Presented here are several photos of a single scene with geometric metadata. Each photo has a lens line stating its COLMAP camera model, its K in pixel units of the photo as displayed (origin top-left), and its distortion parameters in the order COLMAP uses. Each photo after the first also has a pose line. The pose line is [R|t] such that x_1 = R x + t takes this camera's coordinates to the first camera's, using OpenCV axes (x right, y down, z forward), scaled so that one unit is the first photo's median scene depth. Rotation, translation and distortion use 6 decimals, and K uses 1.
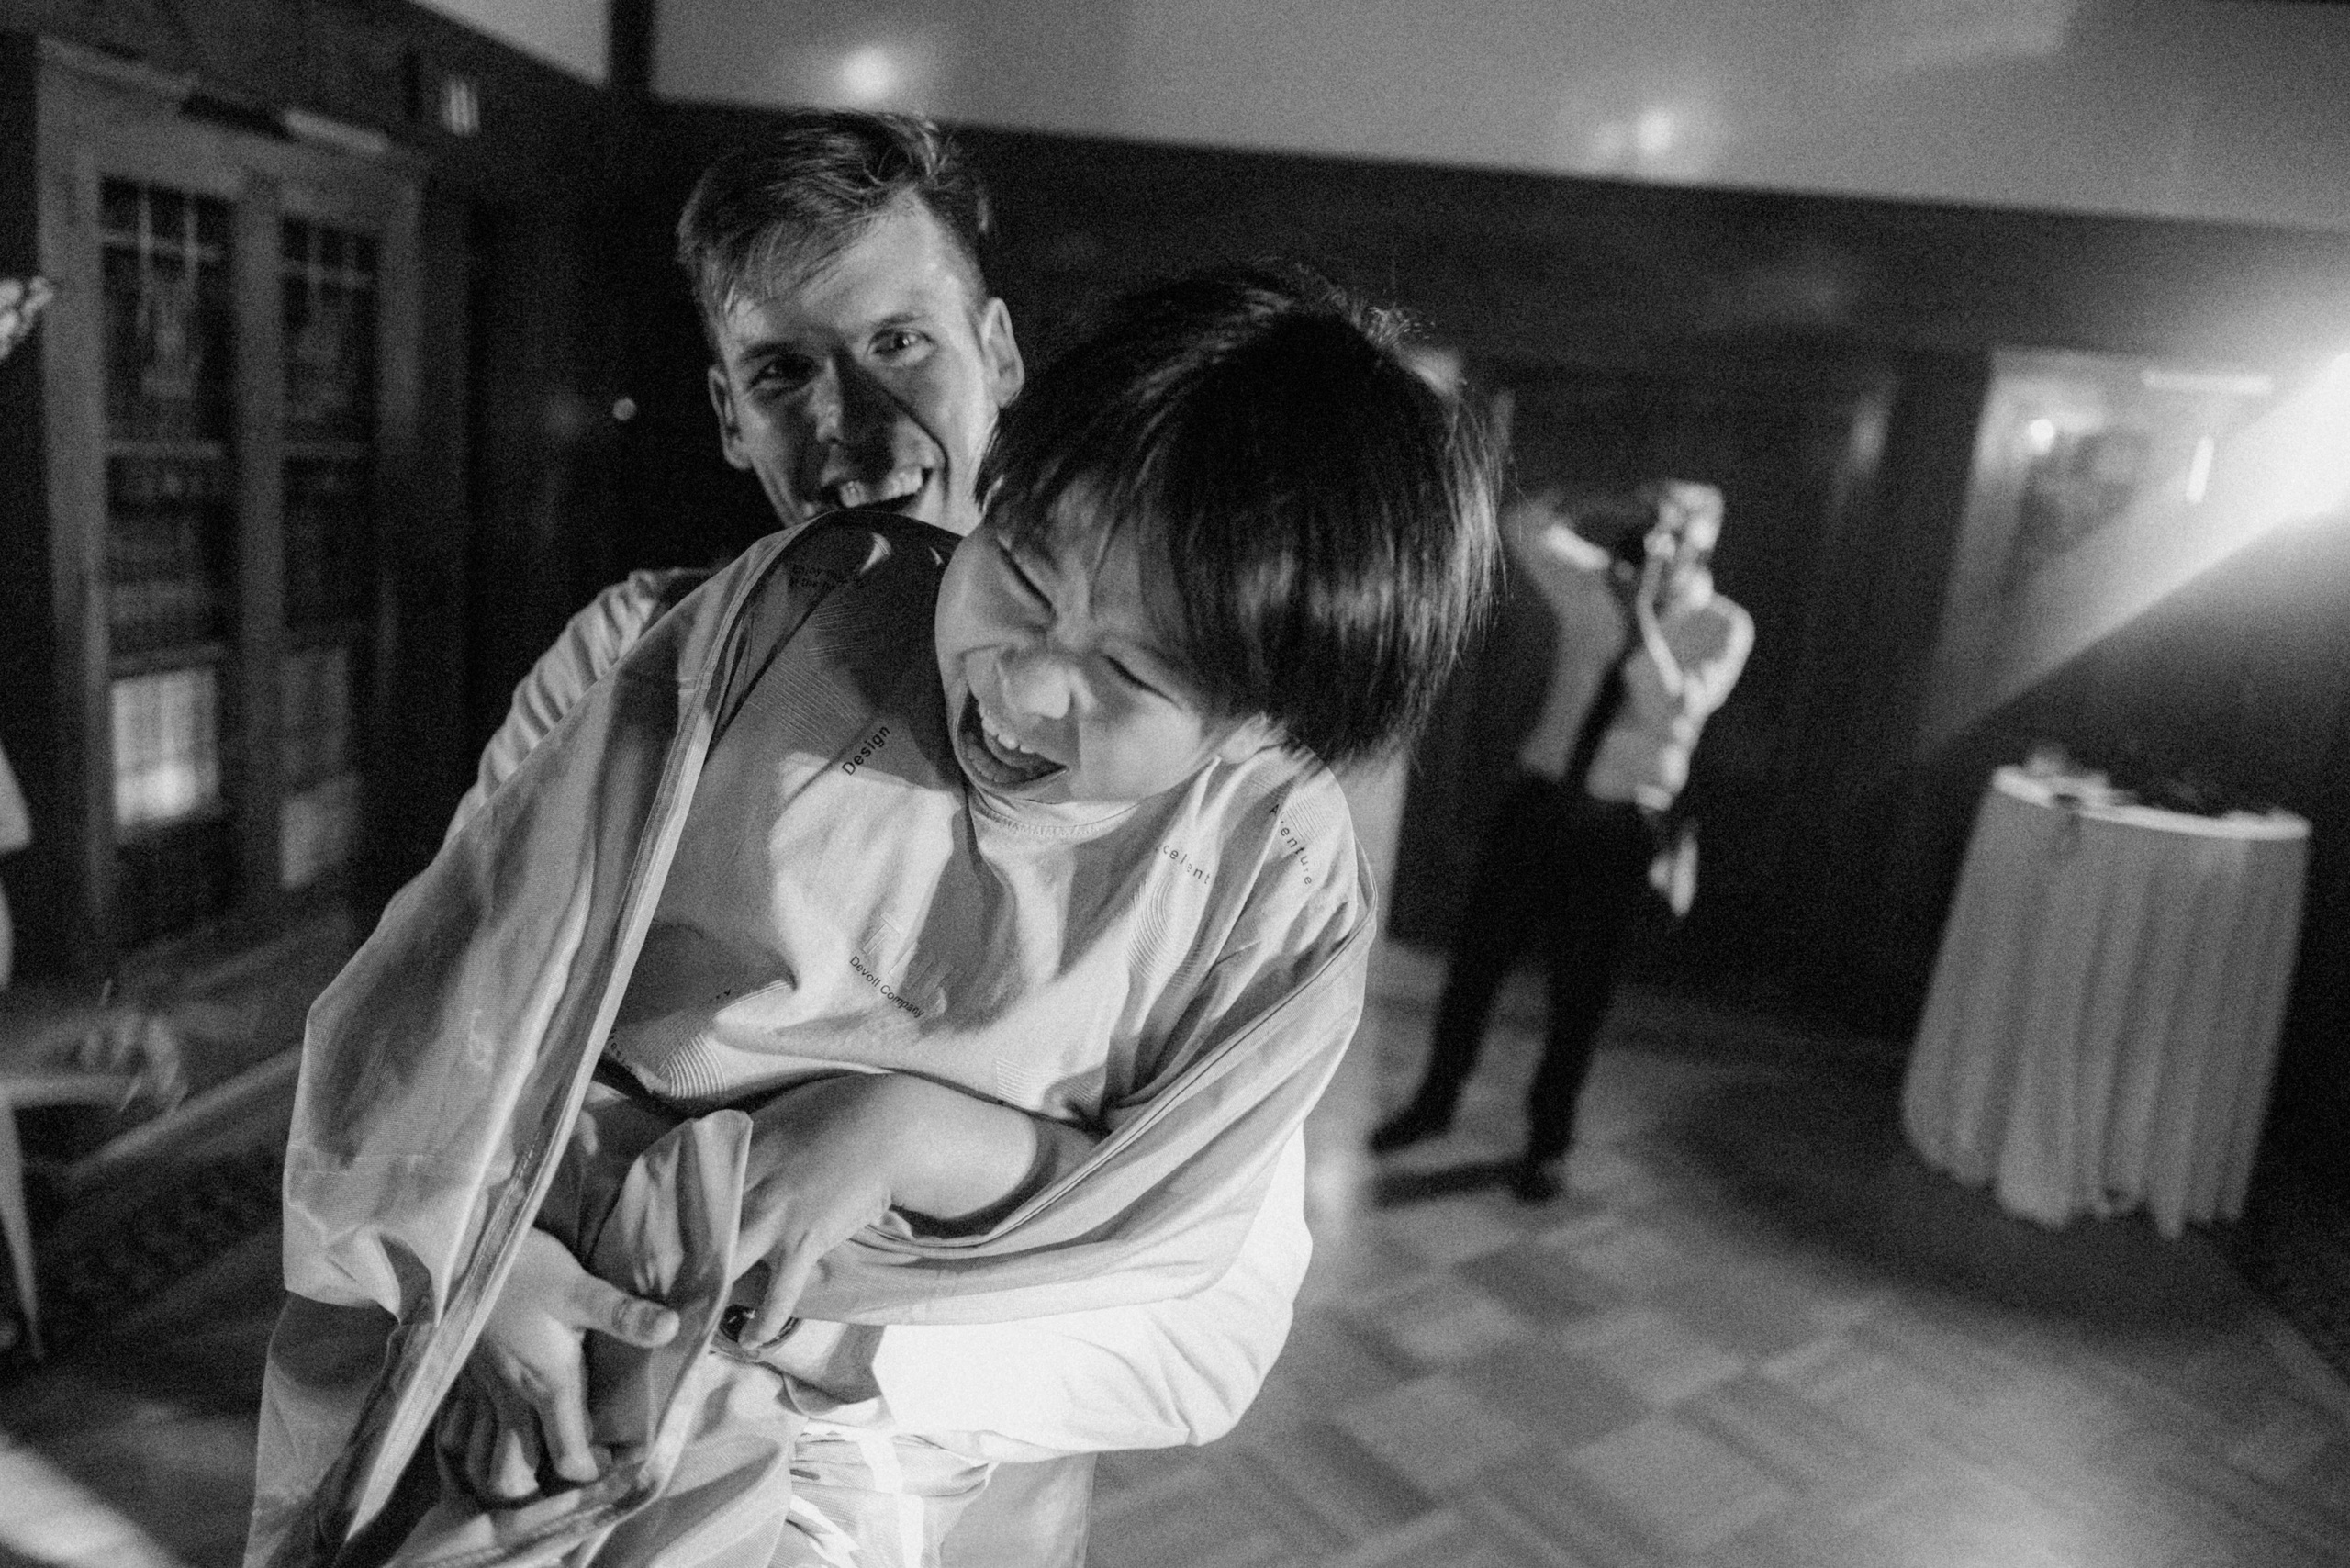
lens RADIAL K [[1645.9, 0, 1175.0], [0, 1645.9, 784.0], [0, 0, 1]] dist [-0.000037, -0.004050]
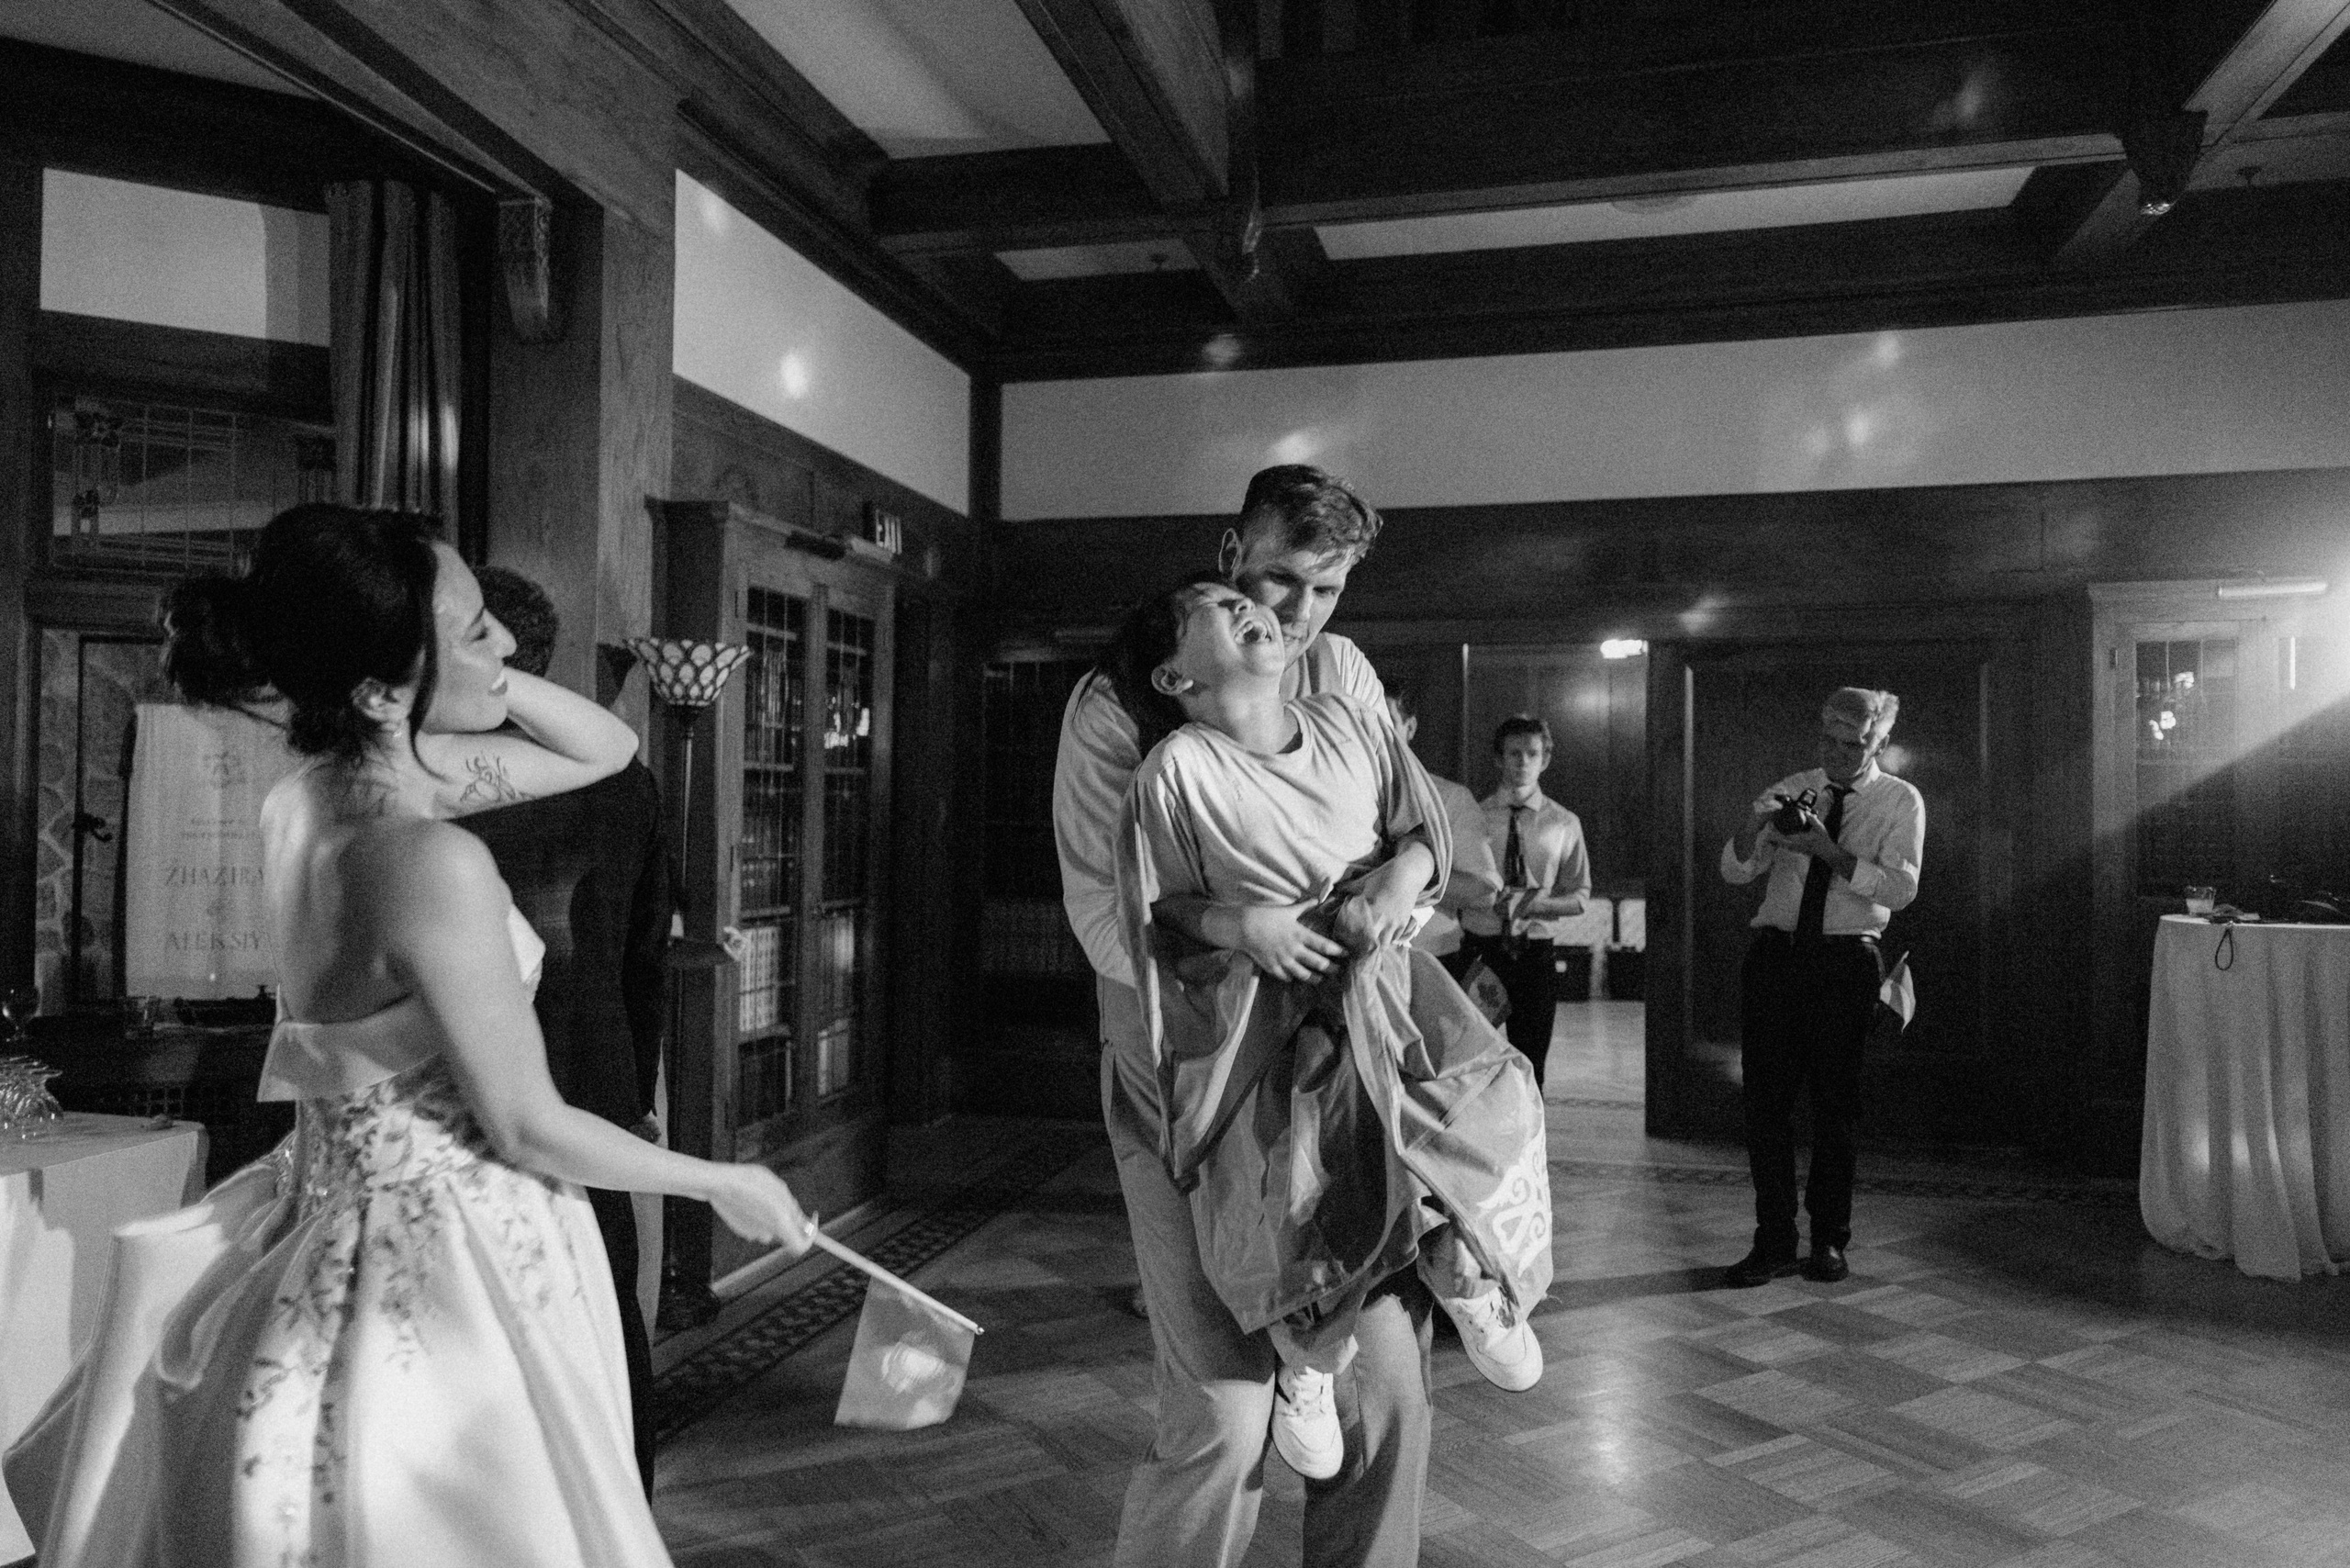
lens RADIAL K [[1645.9, 0, 1175.0], [0, 1645.9, 784.0], [0, 0, 1]] dist [-0.000037, -0.004050]
pose [[0.991264, -0.093115, -0.093405, -0.119109], [0.069294, 0.970275, -0.231874, 0.160160], [0.112219, 0.223376, 0.968251, -0.333643]]
